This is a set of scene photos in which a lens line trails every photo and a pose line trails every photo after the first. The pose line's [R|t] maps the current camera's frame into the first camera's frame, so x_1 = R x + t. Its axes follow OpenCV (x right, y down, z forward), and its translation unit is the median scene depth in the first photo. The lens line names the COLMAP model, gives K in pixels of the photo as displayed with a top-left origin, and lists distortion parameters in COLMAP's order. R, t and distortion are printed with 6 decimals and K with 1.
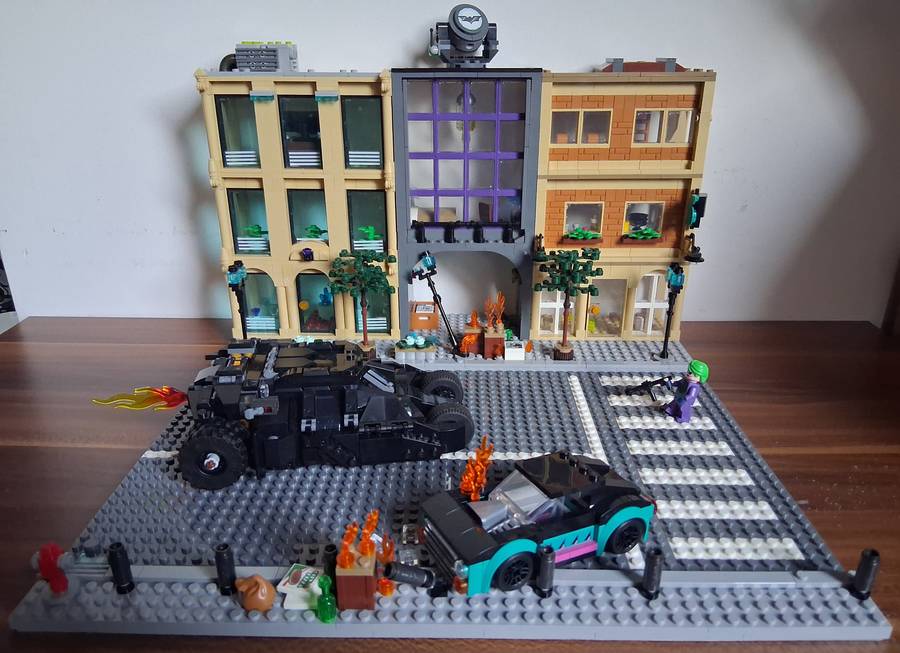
lens RADIAL K [[692.9, 0, 455.3], [0, 692.9, 342.8], [0, 0, 1]] dist [0.063993, -0.039438]
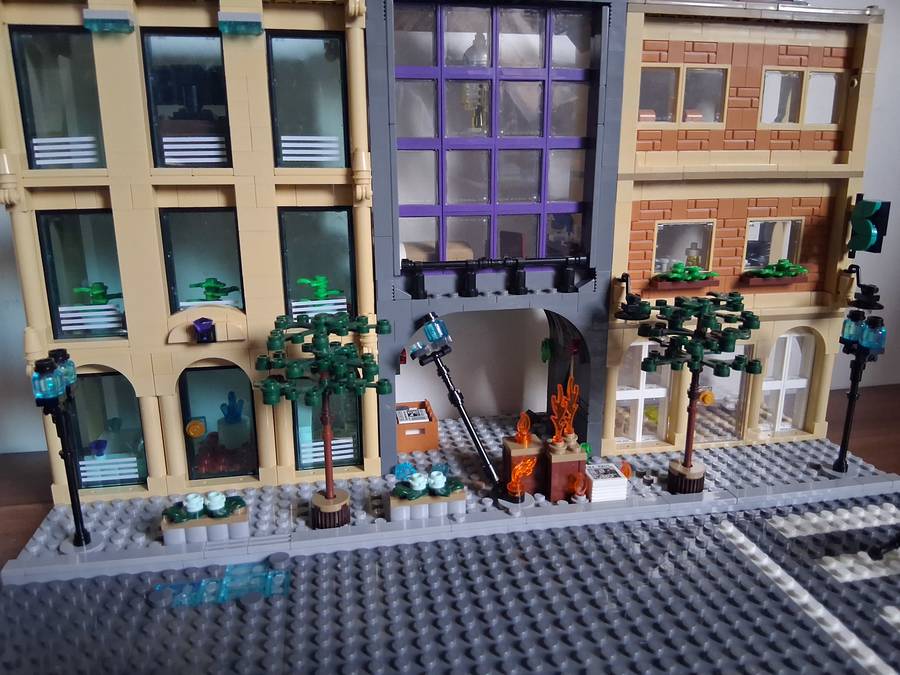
lens RADIAL K [[697.9, 0, 453.3], [0, 697.9, 340.9], [0, 0, 1]] dist [0.080024, -0.150795]
pose [[0.979825, -0.054429, 0.192306, -0.135803], [0.078915, 0.989381, -0.122060, -0.041907], [-0.183620, 0.134773, 0.973715, 0.470848]]
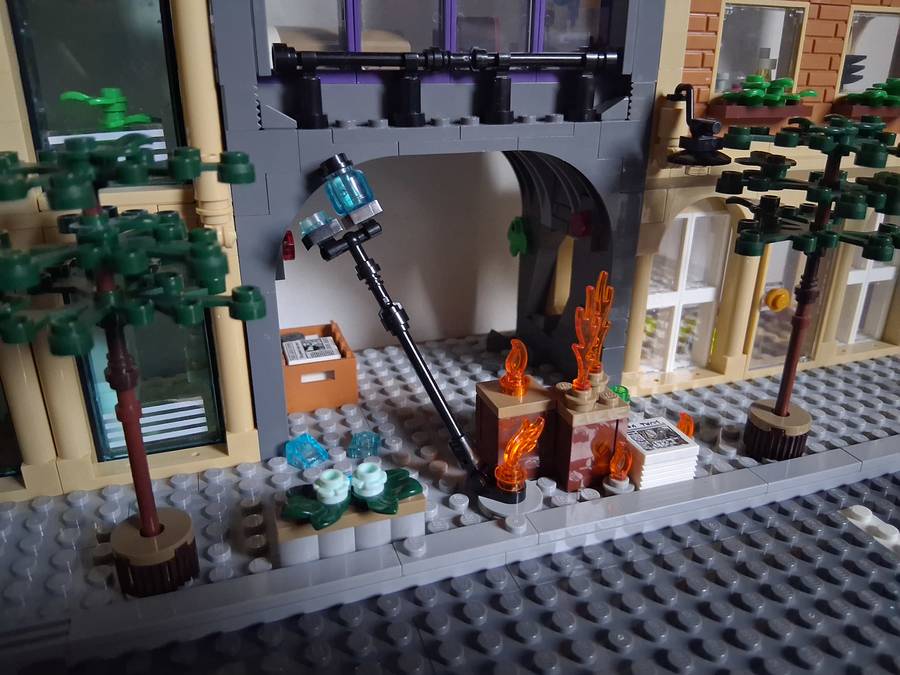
lens RADIAL K [[697.9, 0, 453.9], [0, 697.9, 344.7], [0, 0, 1]] dist [0.080024, -0.150795]
pose [[0.937222, -0.124816, 0.325632, -0.102924], [0.123440, 0.992038, 0.024971, -0.058460], [-0.326156, 0.016793, 0.945167, 0.735423]]
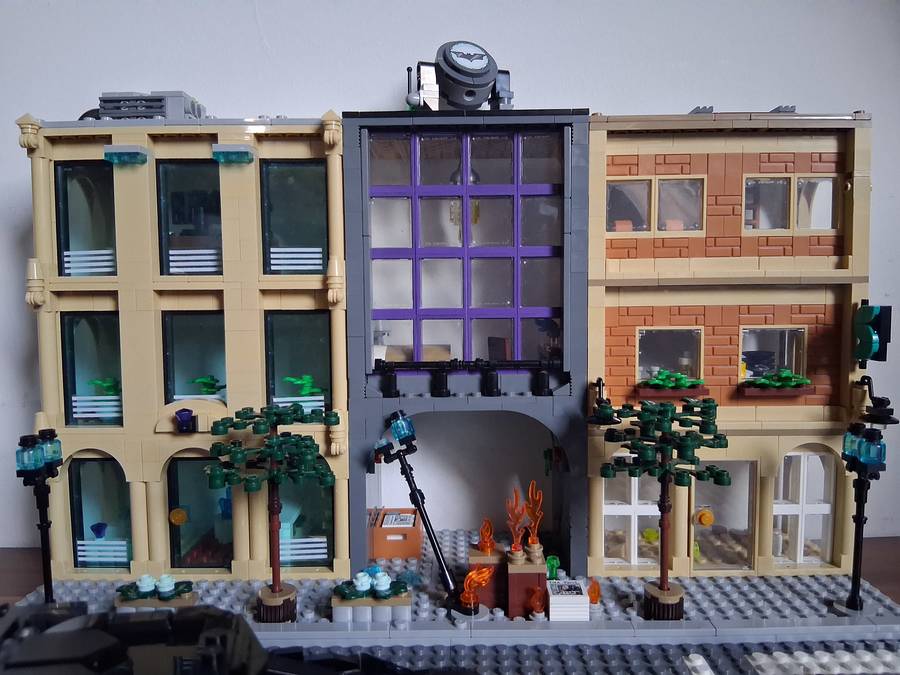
lens RADIAL K [[697.9, 0, 455.3], [0, 697.9, 333.8], [0, 0, 1]] dist [0.080024, -0.150795]
pose [[0.999927, -0.009758, 0.007062, 0.001273], [0.011526, 0.945385, -0.325751, -0.006025], [-0.003498, 0.325809, 0.945429, 0.453897]]
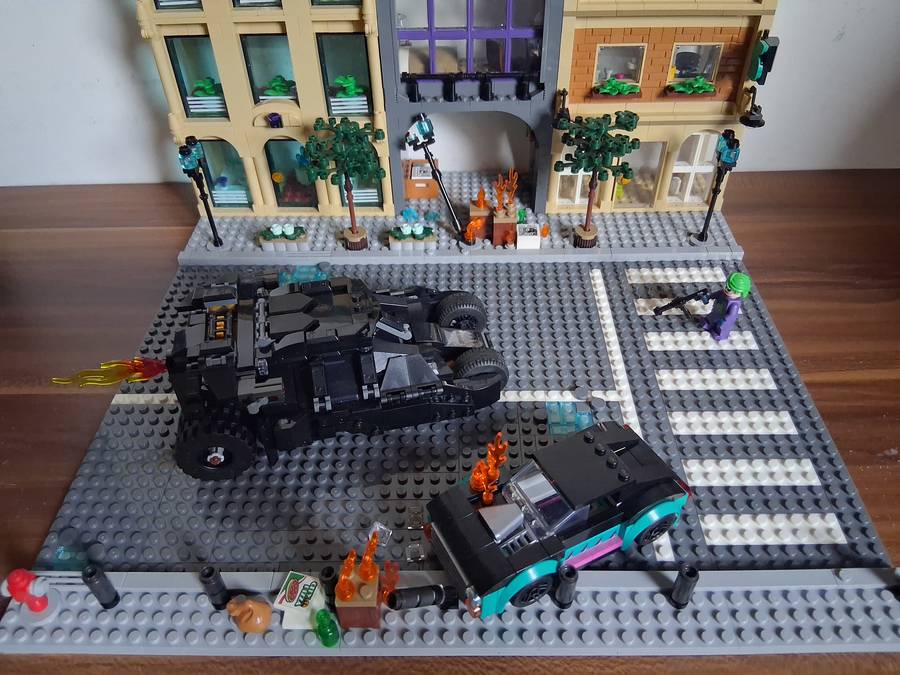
lens RADIAL K [[697.9, 0, 454.7], [0, 697.9, 346.1], [0, 0, 1]] dist [0.080024, -0.150795]
pose [[0.999833, -0.017427, -0.005507, -0.003200], [0.018257, 0.938477, 0.344860, -0.164265], [-0.000842, -0.344903, 0.938638, 0.144335]]
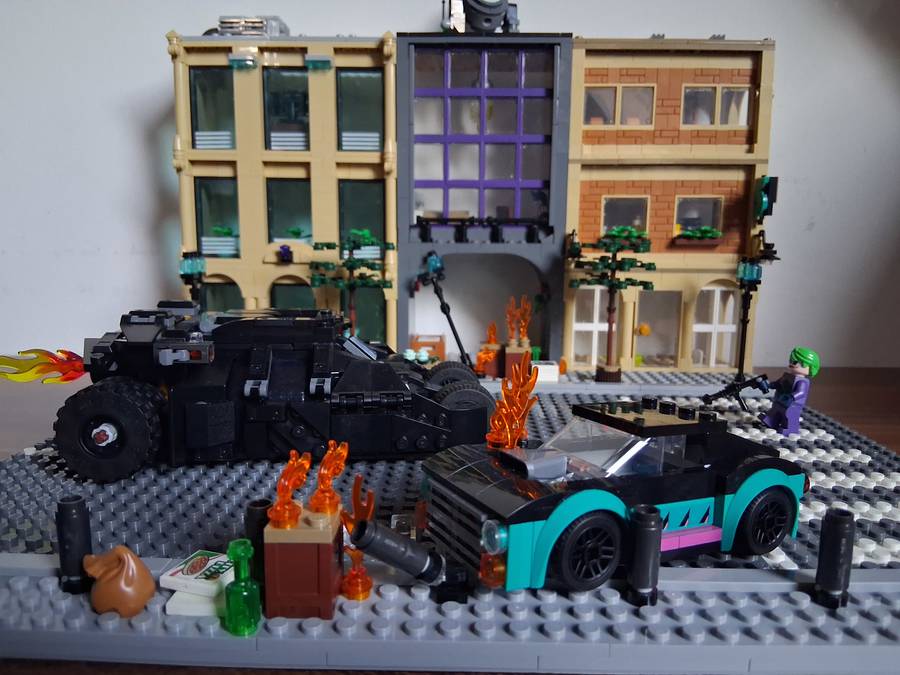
lens RADIAL K [[697.9, 0, 454.4], [0, 697.9, 345.0], [0, 0, 1]] dist [0.080024, -0.150795]
pose [[0.999944, 0.009861, -0.003757, -0.012362], [-0.010473, 0.970997, -0.238862, 0.174047], [0.001292, 0.238888, 0.971046, 0.240768]]
